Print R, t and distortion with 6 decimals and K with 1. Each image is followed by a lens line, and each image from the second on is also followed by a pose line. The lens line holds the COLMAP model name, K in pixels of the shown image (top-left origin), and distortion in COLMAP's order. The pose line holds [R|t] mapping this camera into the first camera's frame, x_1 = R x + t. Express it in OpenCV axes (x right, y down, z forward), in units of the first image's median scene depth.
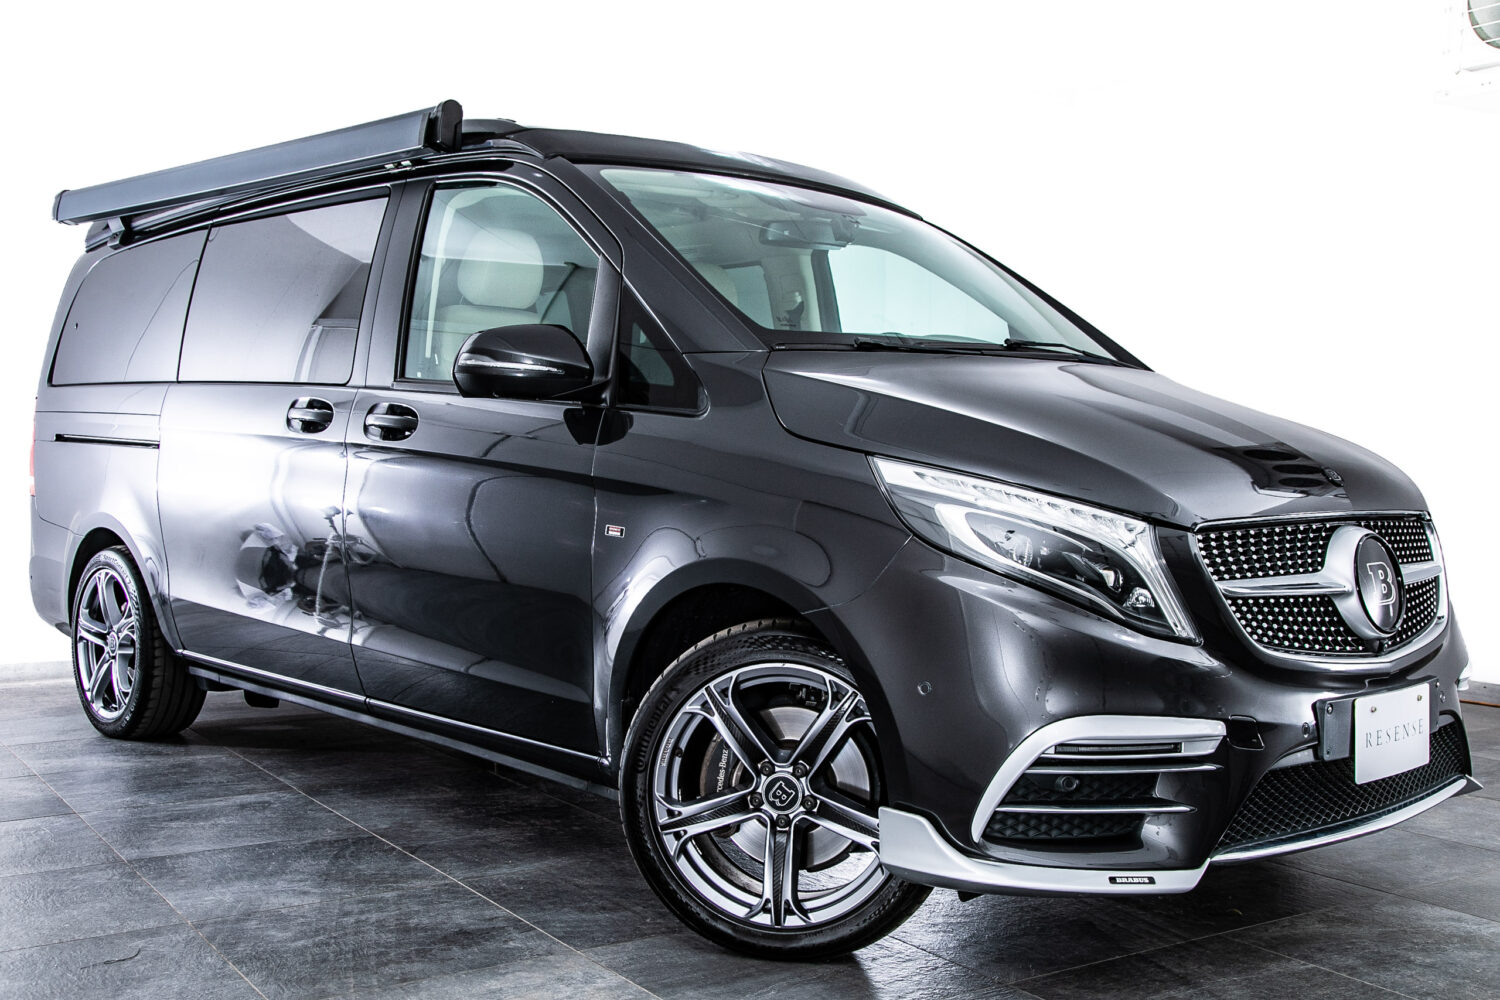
lens RADIAL K [[1578.0, 0, 746.8], [0, 1578.0, 519.7], [0, 0, 1]] dist [0.014286, 0.012765]
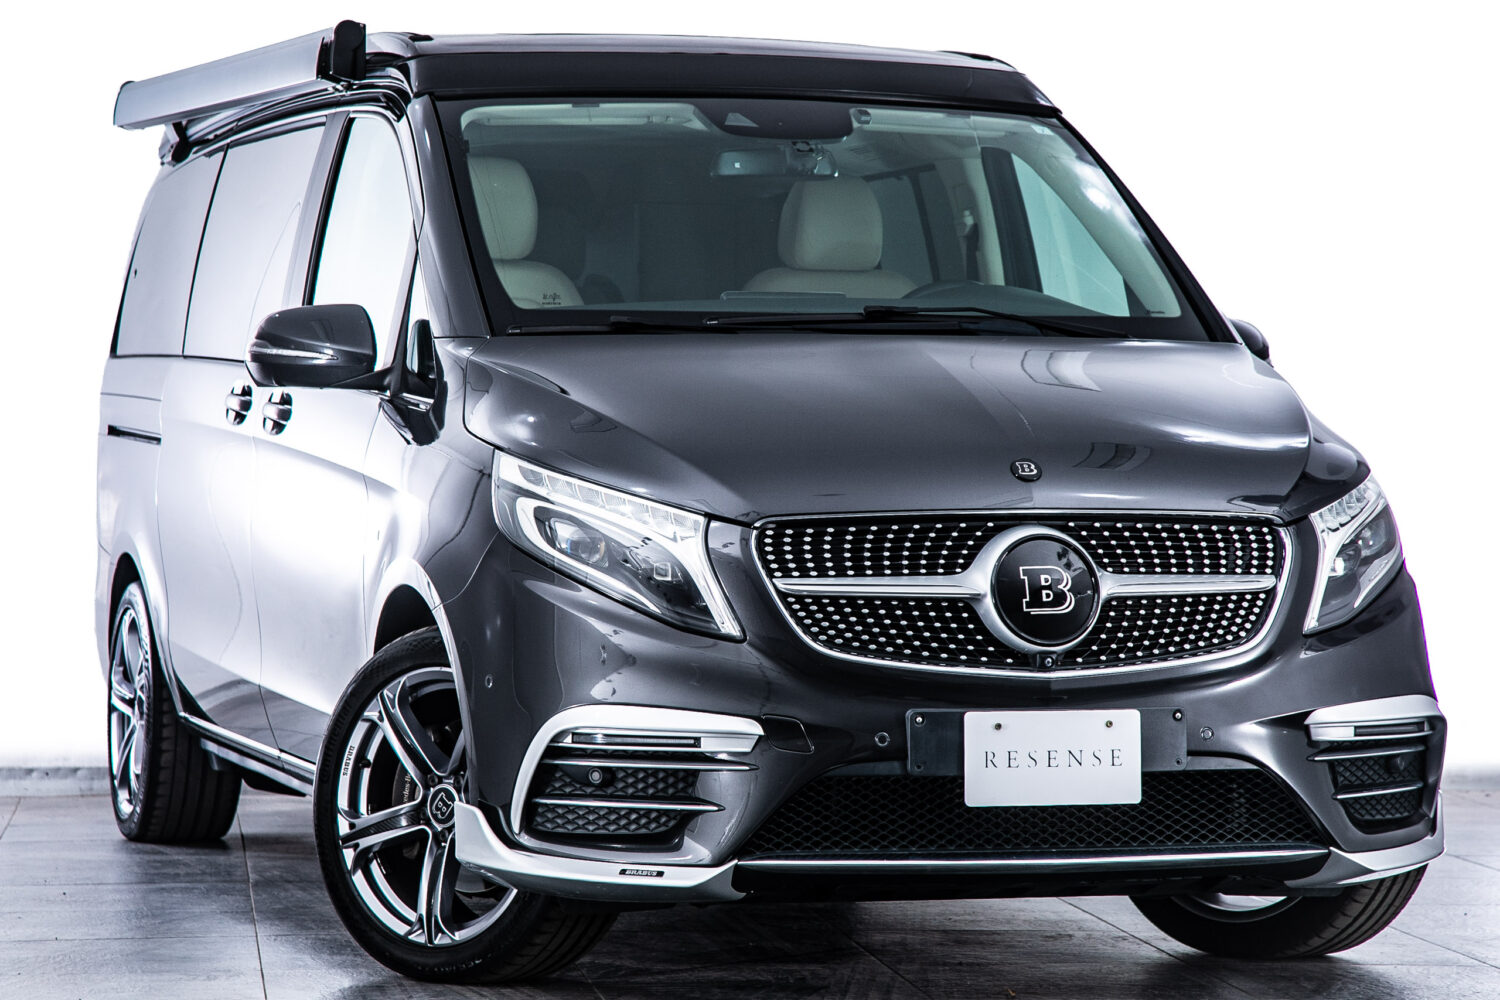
lens RADIAL K [[4601.8, 0, 750.0], [0, 4601.8, 500.0], [0, 0, 1]] dist [0.593451, -1.841350]
pose [[0.895976, -0.001018, -0.444100, 1.396183], [-0.012790, 0.999523, -0.028095, 0.064478], [0.443917, 0.030853, 0.895536, -1.386381]]
